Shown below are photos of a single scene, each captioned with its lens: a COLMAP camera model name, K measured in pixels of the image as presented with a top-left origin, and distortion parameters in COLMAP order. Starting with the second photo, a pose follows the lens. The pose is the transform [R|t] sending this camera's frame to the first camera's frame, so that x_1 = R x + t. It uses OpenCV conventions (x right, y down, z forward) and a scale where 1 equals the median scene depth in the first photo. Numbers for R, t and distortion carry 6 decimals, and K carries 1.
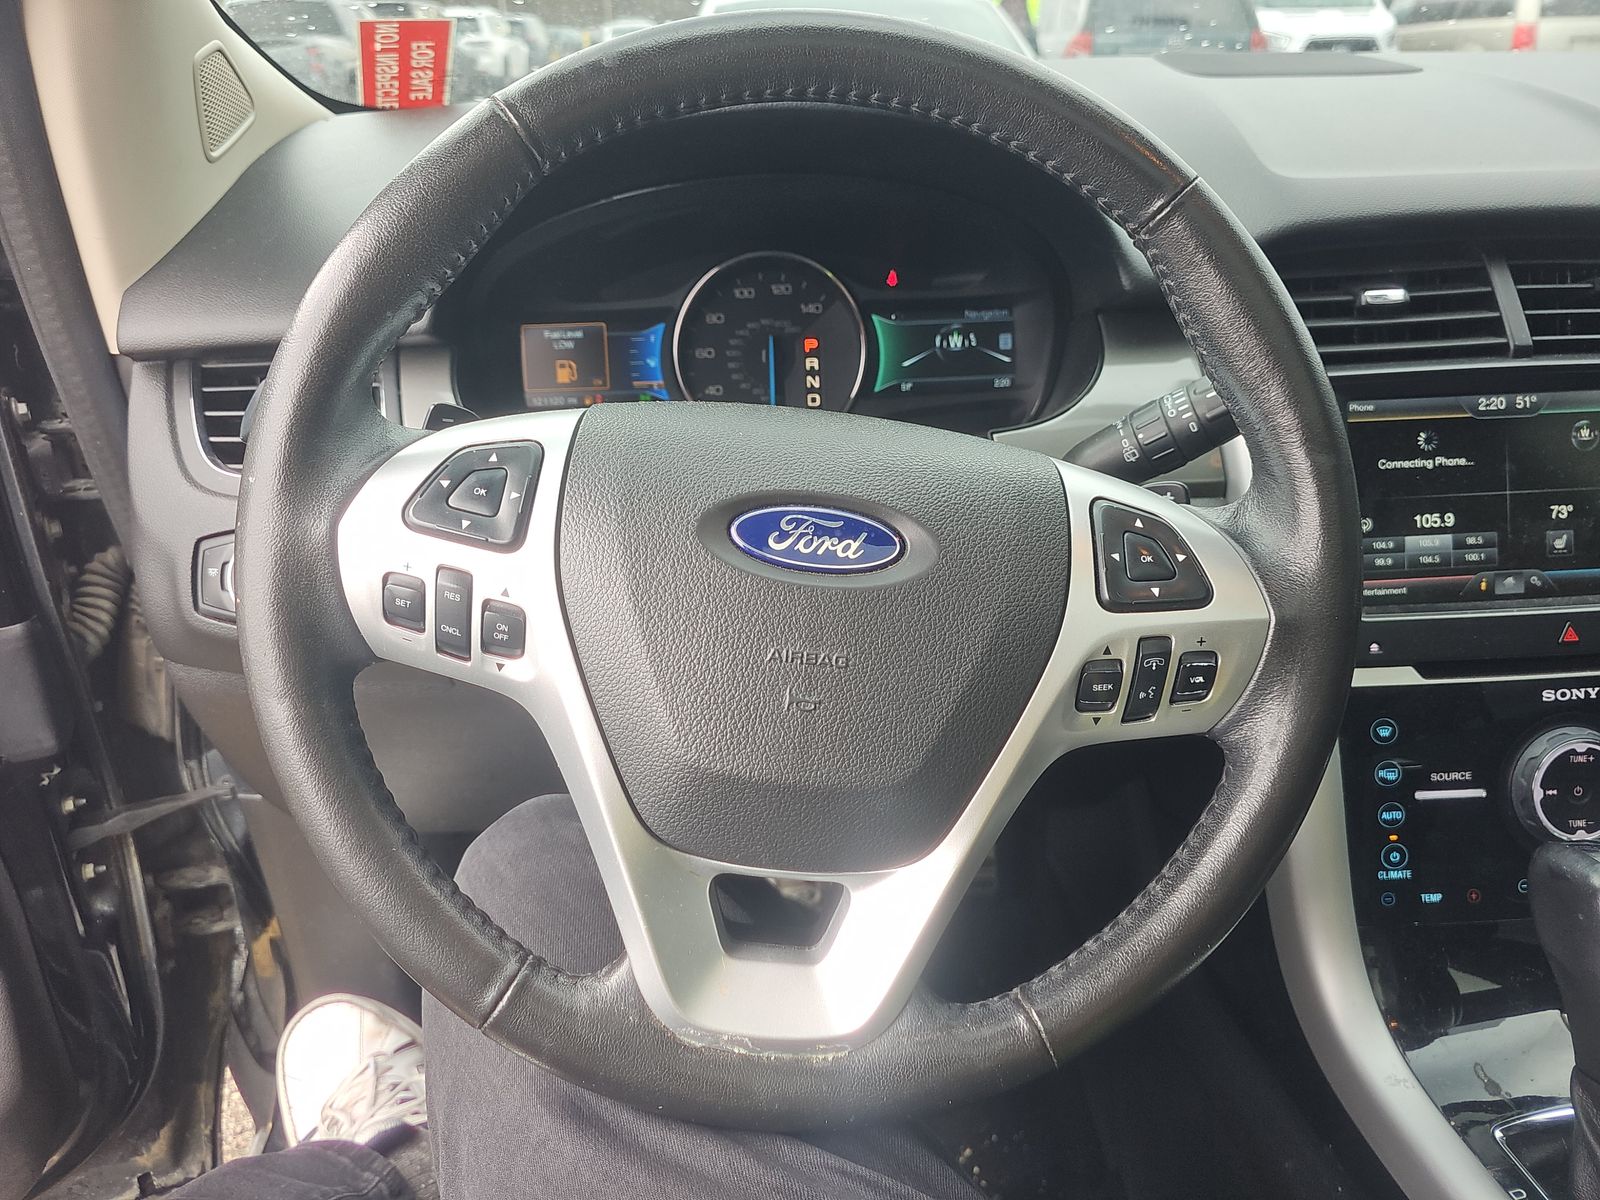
lens RADIAL K [[1076.6, 0, 751.3], [0, 1076.6, 640.7], [0, 0, 1]] dist [0.041427, -0.049064]
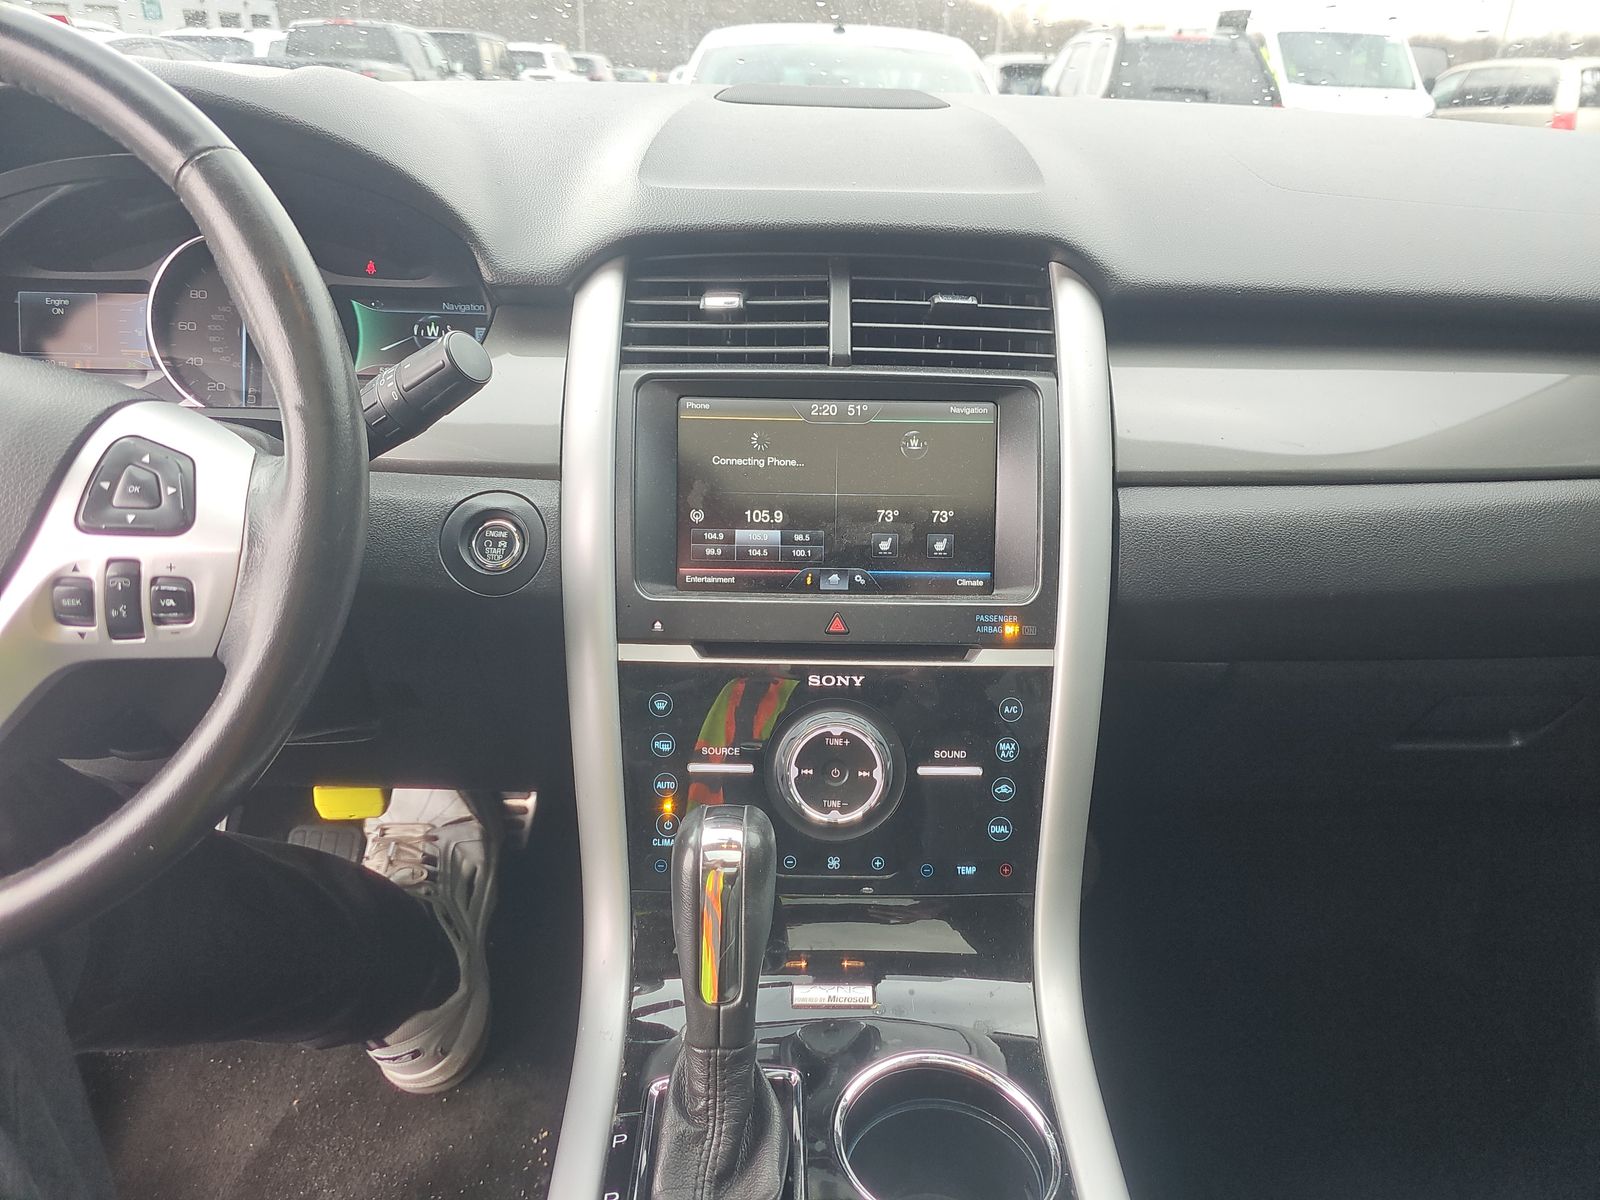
lens RADIAL K [[1076.6, 0, 851.5], [0, 1076.6, 661.7], [0, 0, 1]] dist [0.041427, -0.049064]
pose [[0.997890, 0.063428, -0.013890, 0.736857], [-0.063755, 0.997664, -0.024514, 0.051959], [0.012302, 0.025348, 0.999603, -0.050337]]
